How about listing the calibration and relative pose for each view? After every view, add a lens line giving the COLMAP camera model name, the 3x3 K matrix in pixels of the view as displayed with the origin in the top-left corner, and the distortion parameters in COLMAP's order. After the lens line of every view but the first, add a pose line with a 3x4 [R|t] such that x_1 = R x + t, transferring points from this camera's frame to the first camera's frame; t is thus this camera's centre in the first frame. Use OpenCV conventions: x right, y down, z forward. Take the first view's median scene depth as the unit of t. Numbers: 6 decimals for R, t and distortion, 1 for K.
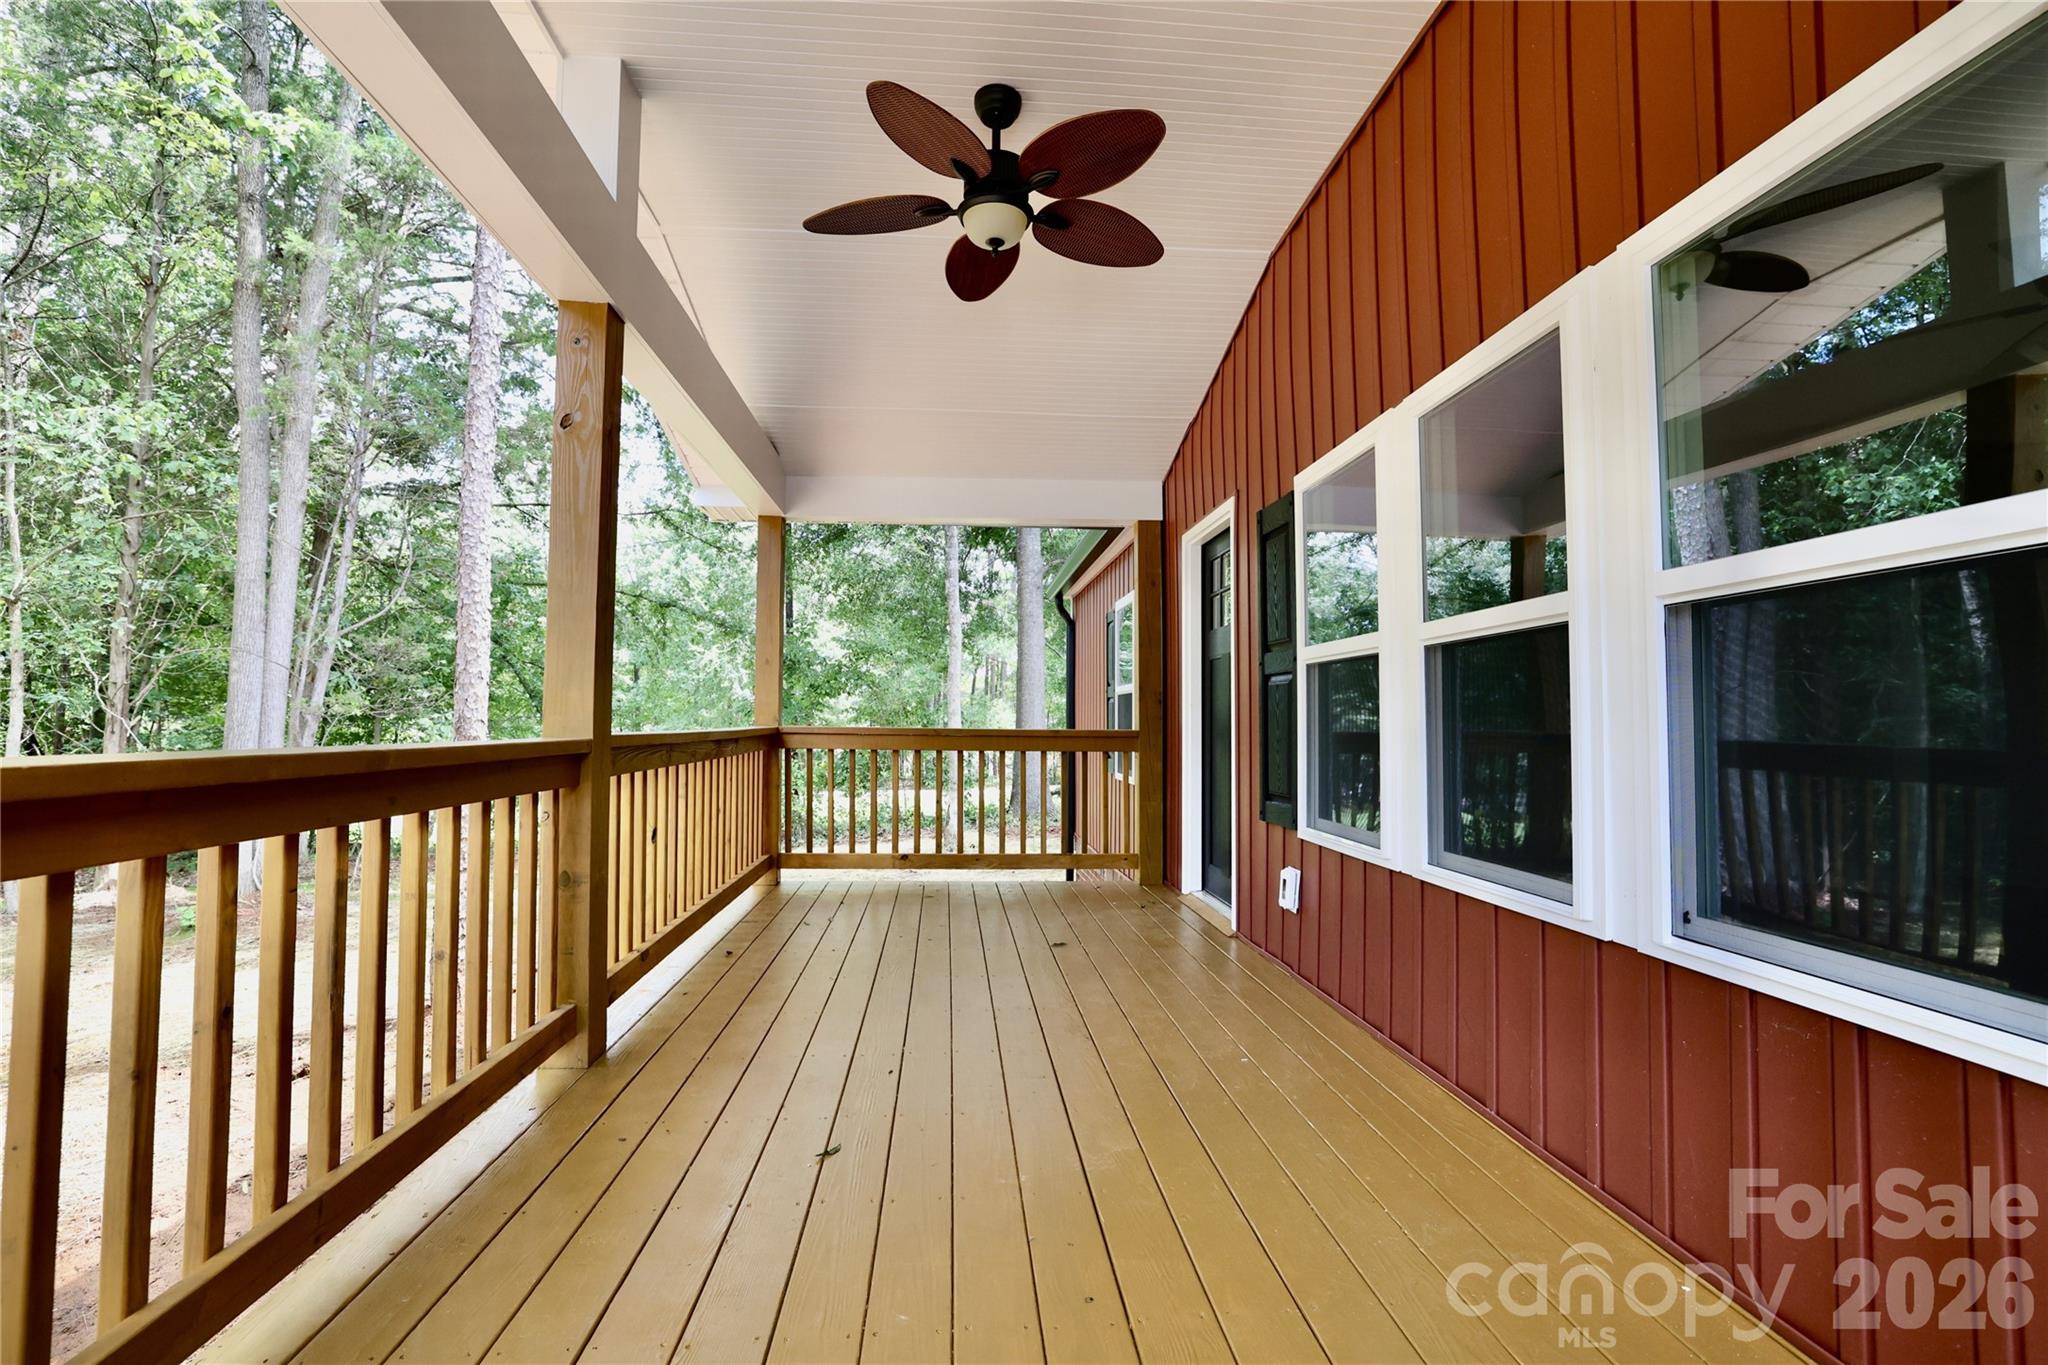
lens RADIAL K [[887.3, 0, 1024.0], [0, 887.3, 682.5], [0, 0, 1]] dist [-0.033775, 0.000161]
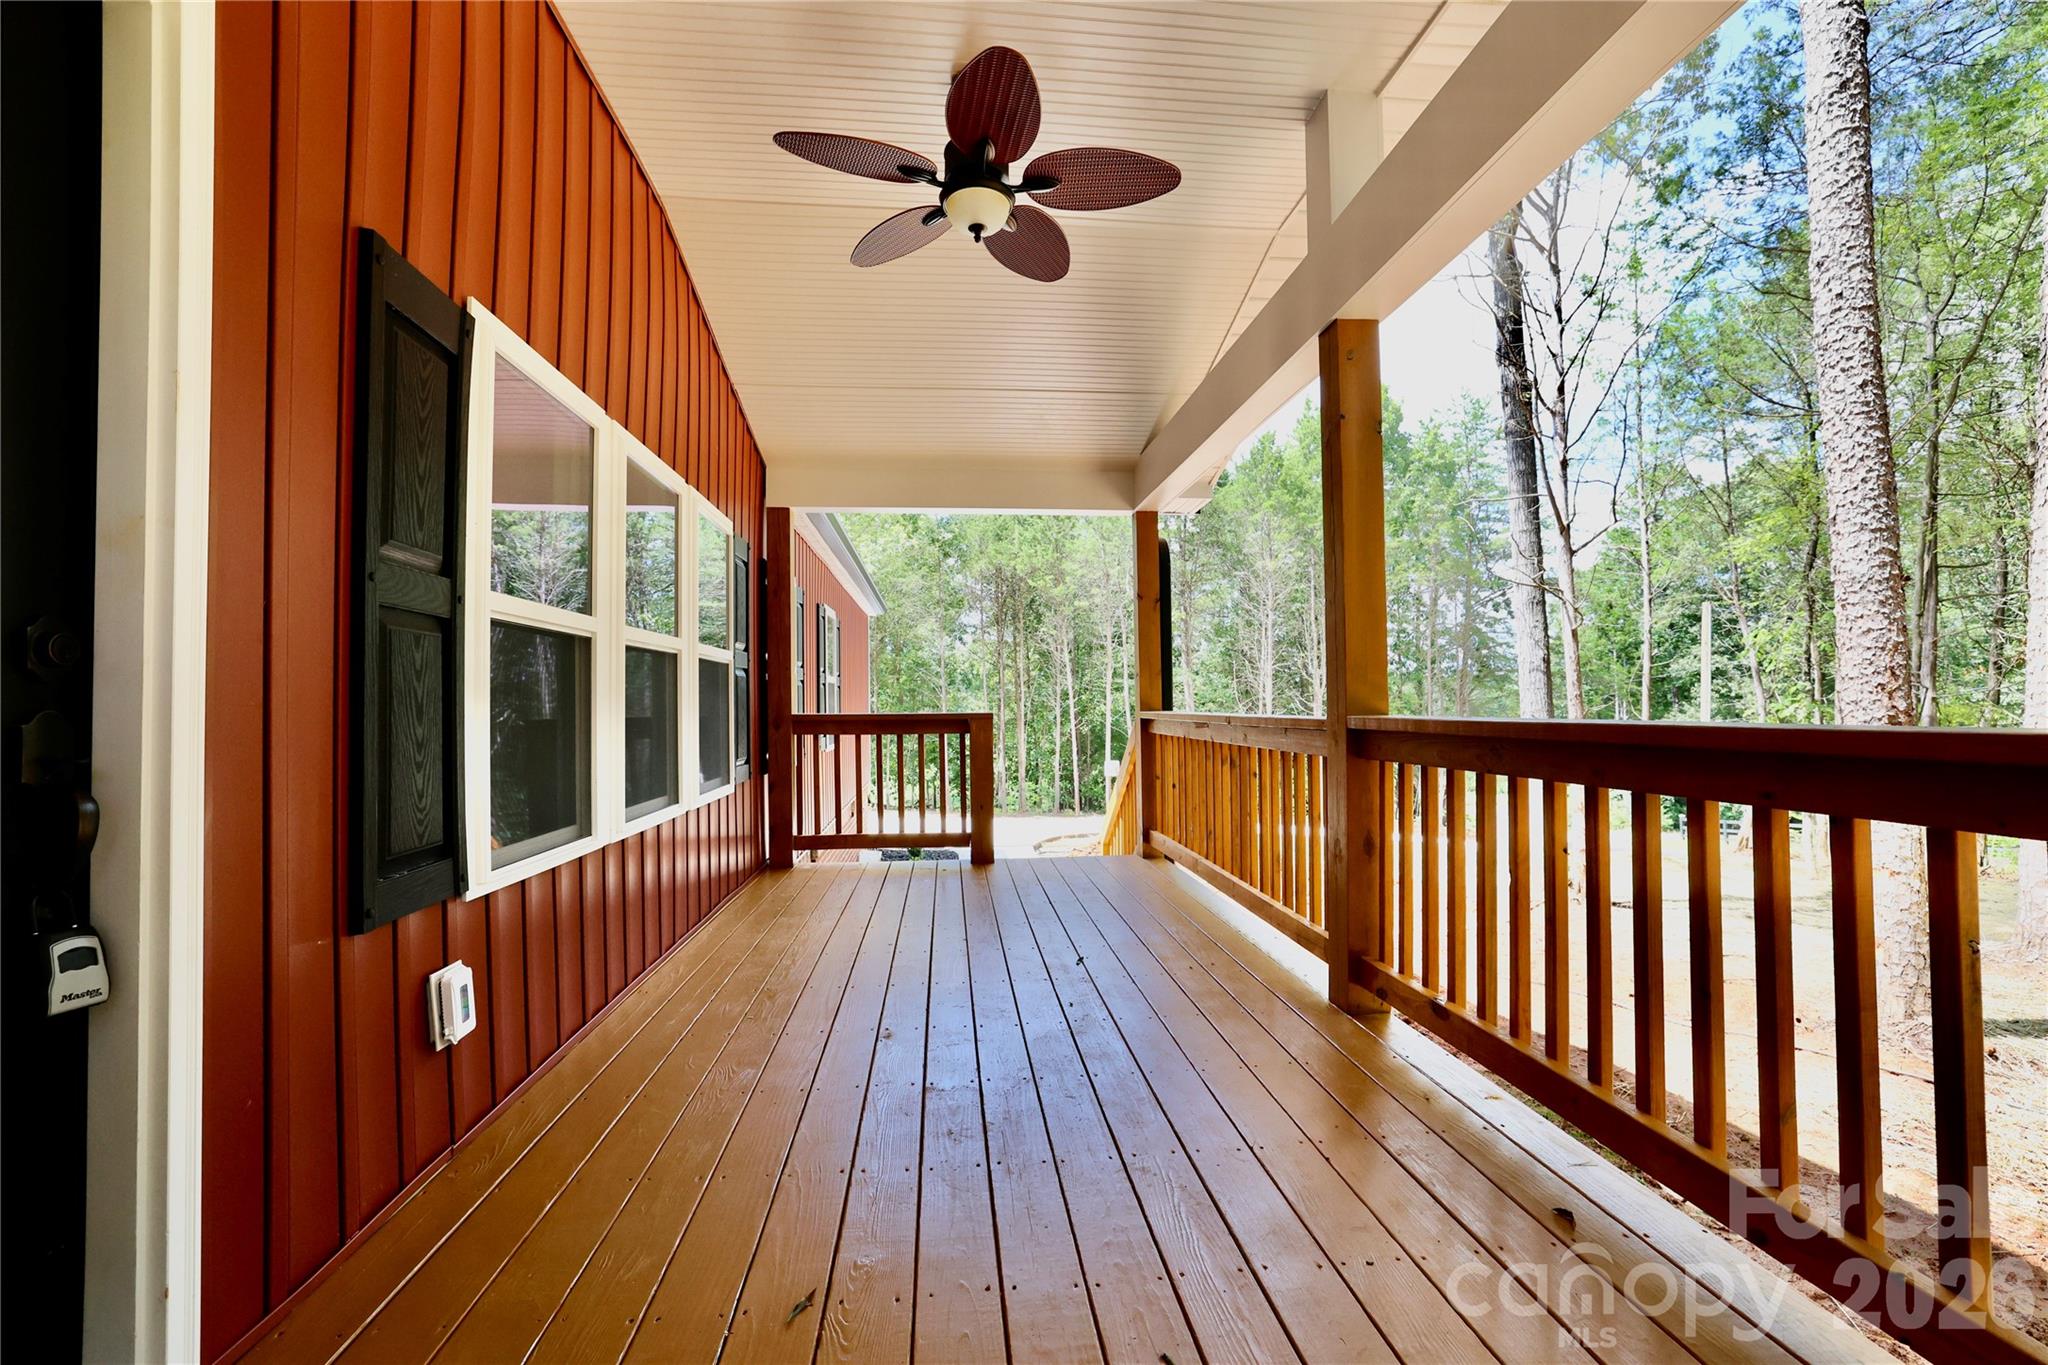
lens RADIAL K [[887.3, 0, 1024.0], [0, 887.3, 682.5], [0, 0, 1]] dist [-0.033775, 0.000161]
pose [[-0.999818, 0.014080, -0.012909, -0.071357], [0.014987, 0.997213, -0.073091, 0.089799], [0.011844, -0.073271, -0.997242, 1.888226]]
